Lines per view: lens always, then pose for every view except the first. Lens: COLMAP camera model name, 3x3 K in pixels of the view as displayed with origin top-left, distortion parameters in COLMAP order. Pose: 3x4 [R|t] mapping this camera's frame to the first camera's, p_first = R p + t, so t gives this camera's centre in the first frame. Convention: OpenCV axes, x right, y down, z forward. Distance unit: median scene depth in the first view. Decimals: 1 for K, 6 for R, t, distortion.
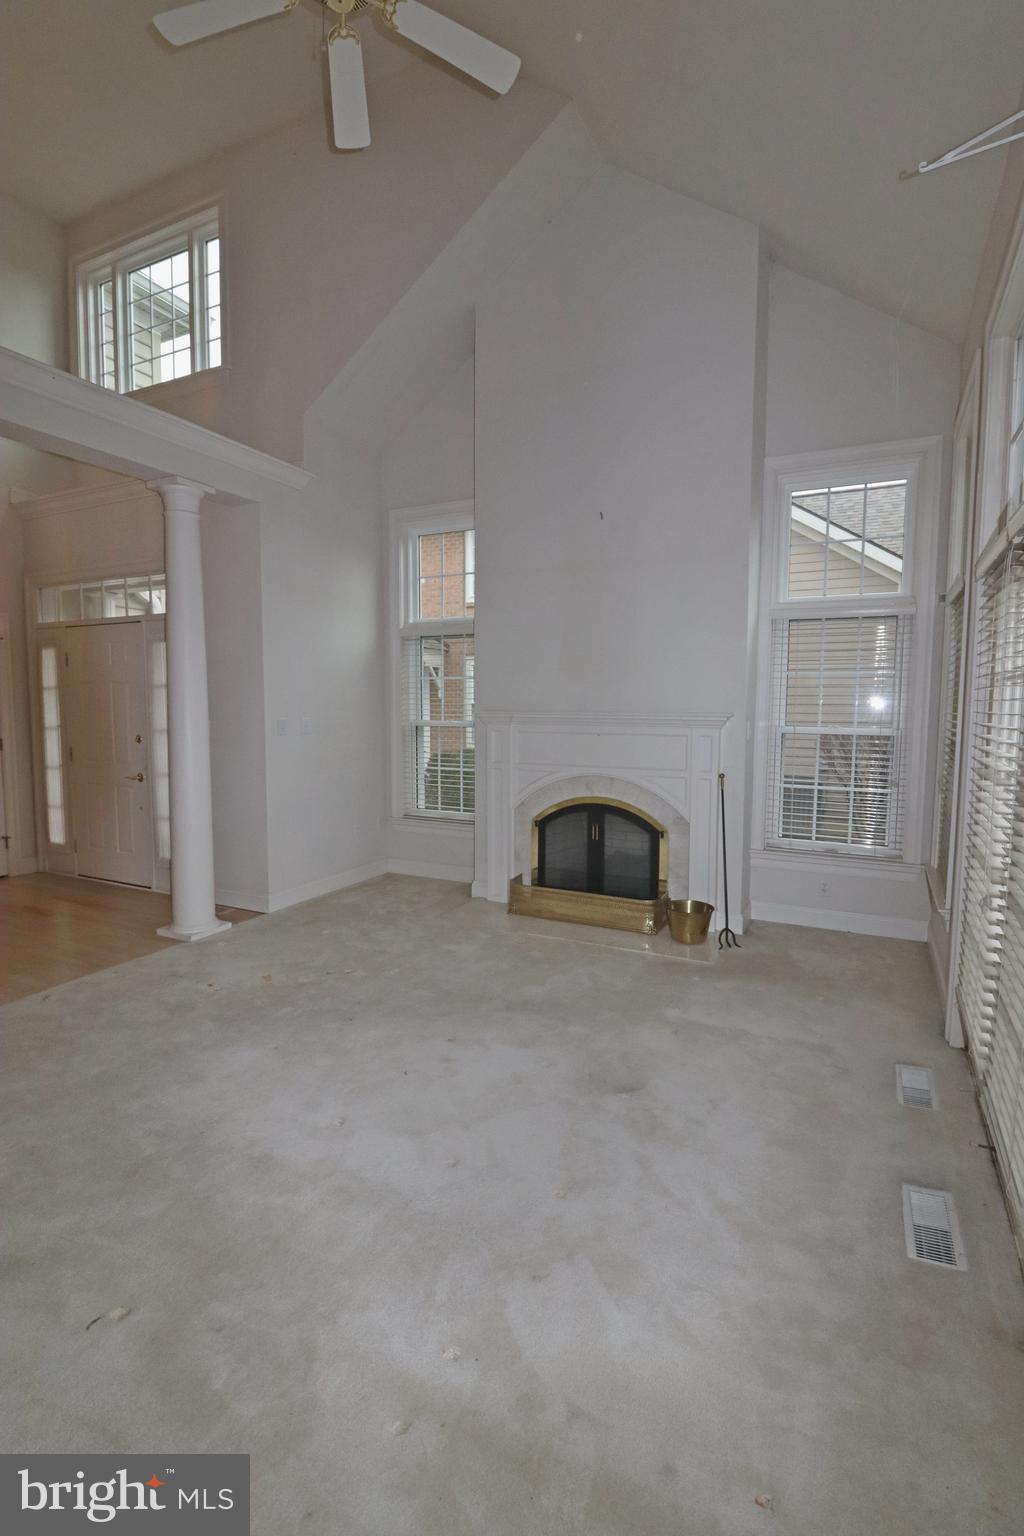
lens RADIAL K [[716.6, 0, 512.0], [0, 716.6, 768.0], [0, 0, 1]] dist [0.001833, -0.012628]
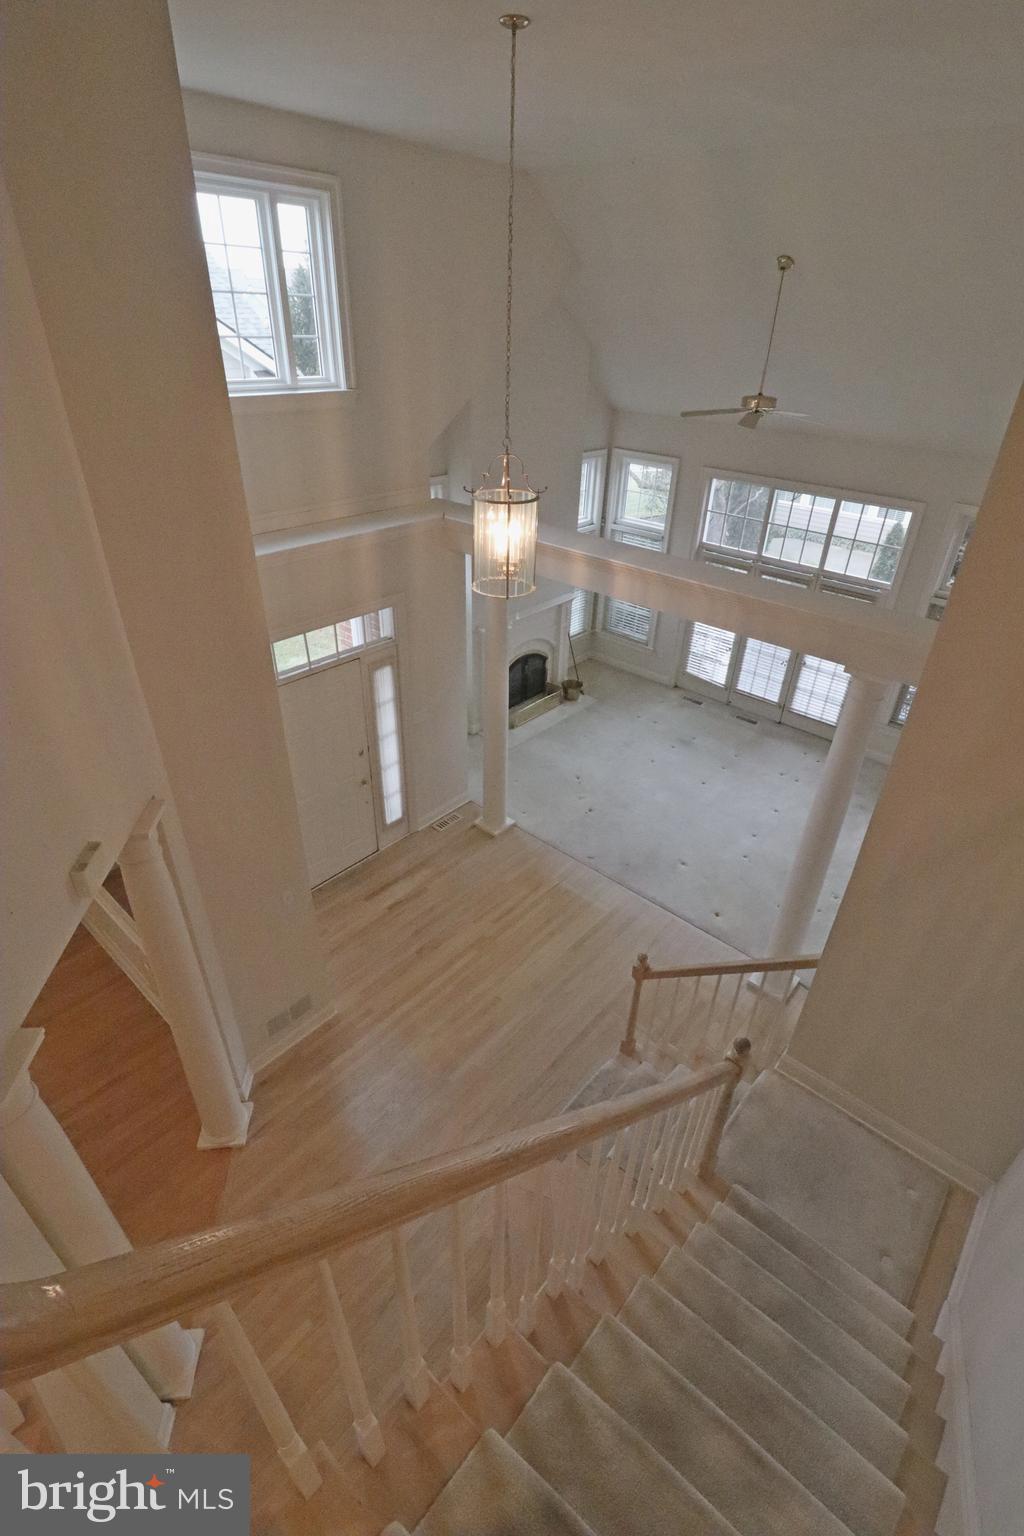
lens RADIAL K [[716.6, 0, 512.0], [0, 716.6, 768.0], [0, 0, 1]] dist [0.001833, -0.012628]
pose [[0.252482, -0.516538, 0.818194, -1.565268], [0.058045, 0.852153, 0.520064, -0.672582], [-0.965859, -0.083814, 0.245135, 0.526968]]
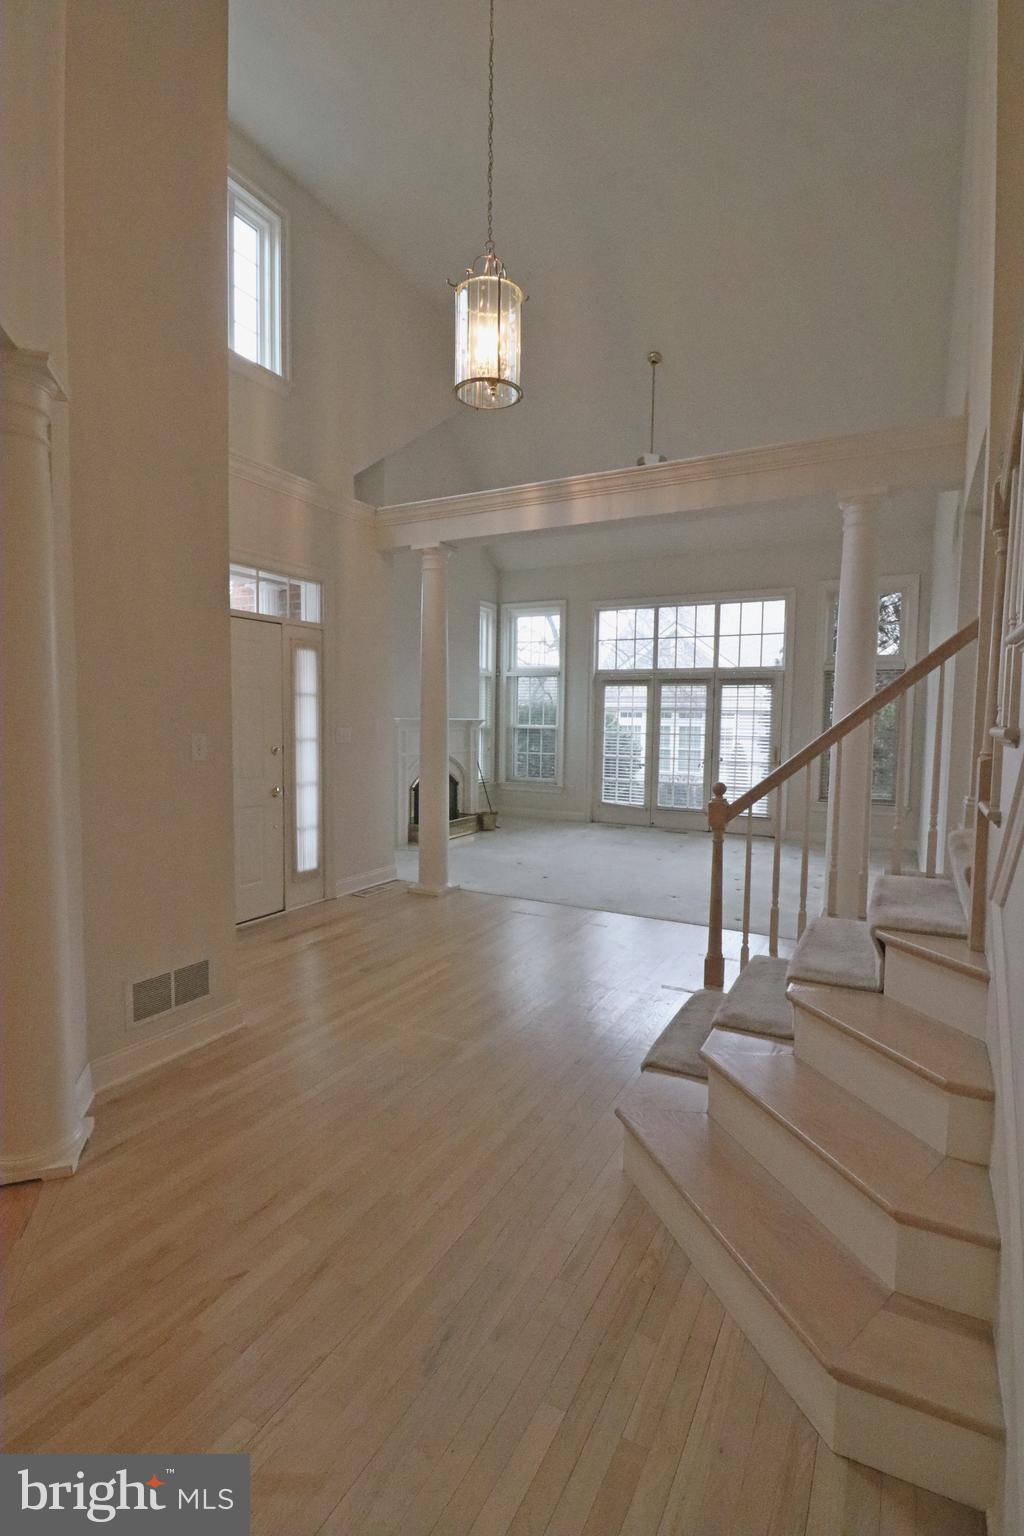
lens RADIAL K [[716.6, 0, 512.0], [0, 716.6, 768.0], [0, 0, 1]] dist [0.001833, -0.012628]
pose [[0.031956, -0.075833, 0.996608, -1.570635], [0.071338, 0.994748, 0.073404, -0.070408], [-0.996940, 0.068750, 0.037198, 0.733307]]
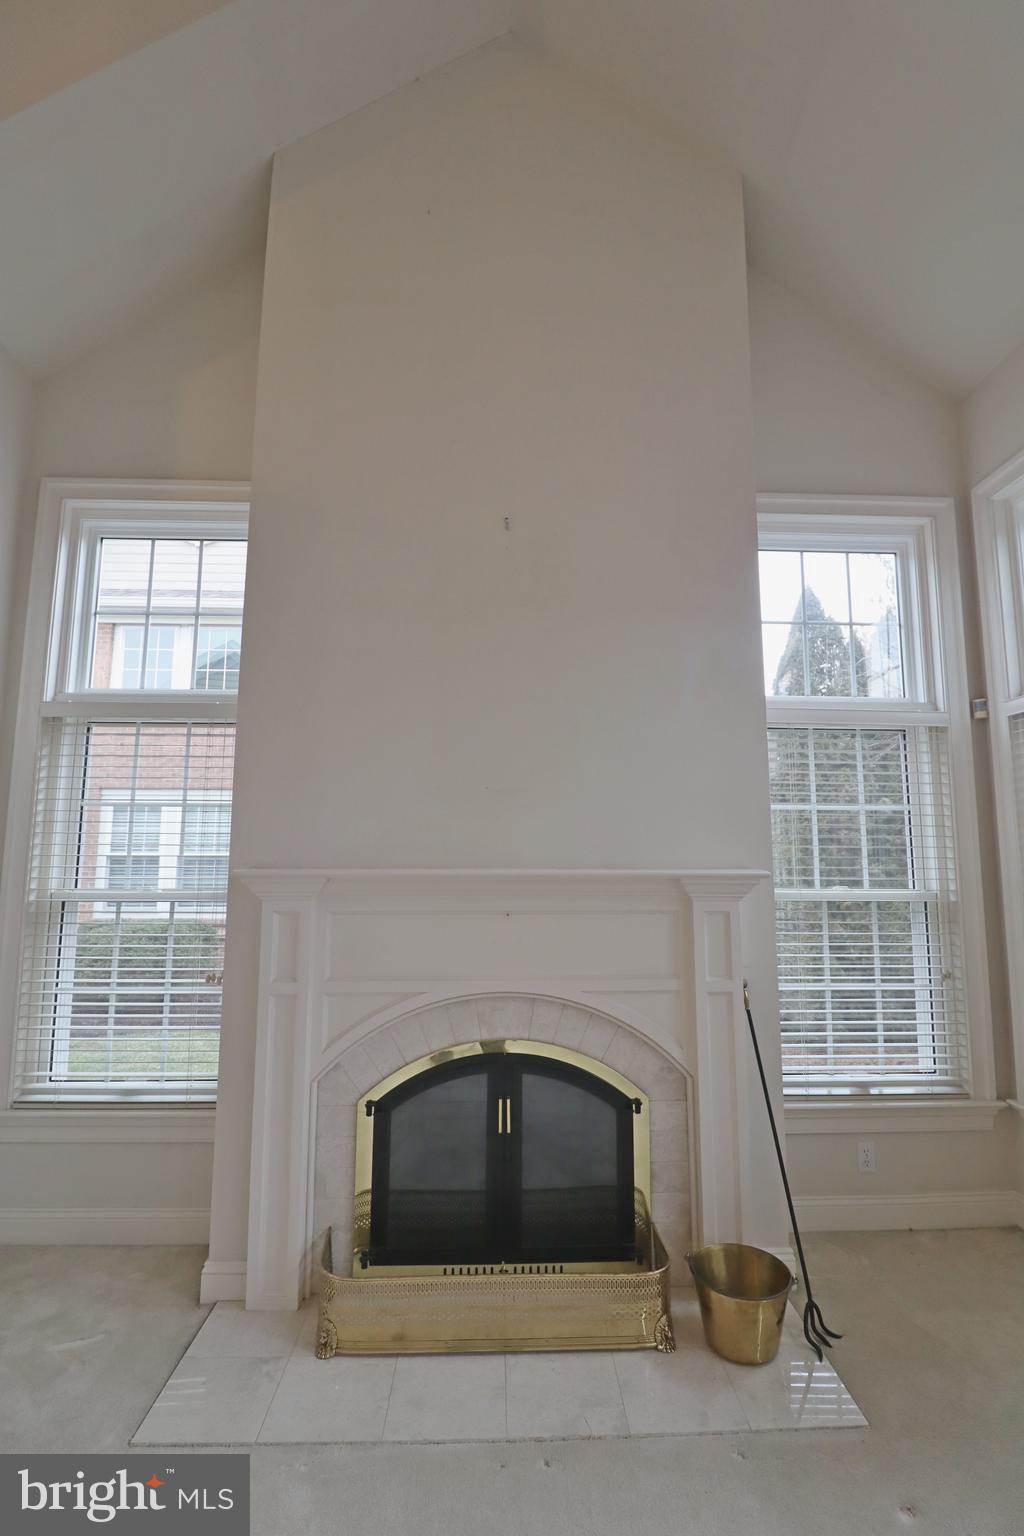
lens RADIAL K [[716.6, 0, 512.0], [0, 716.6, 768.0], [0, 0, 1]] dist [0.001833, -0.012628]
pose [[0.877900, 0.059757, 0.475101, -0.123555], [0.045576, 0.977250, -0.207134, -0.040089], [-0.476670, 0.203496, 0.855204, 0.515389]]
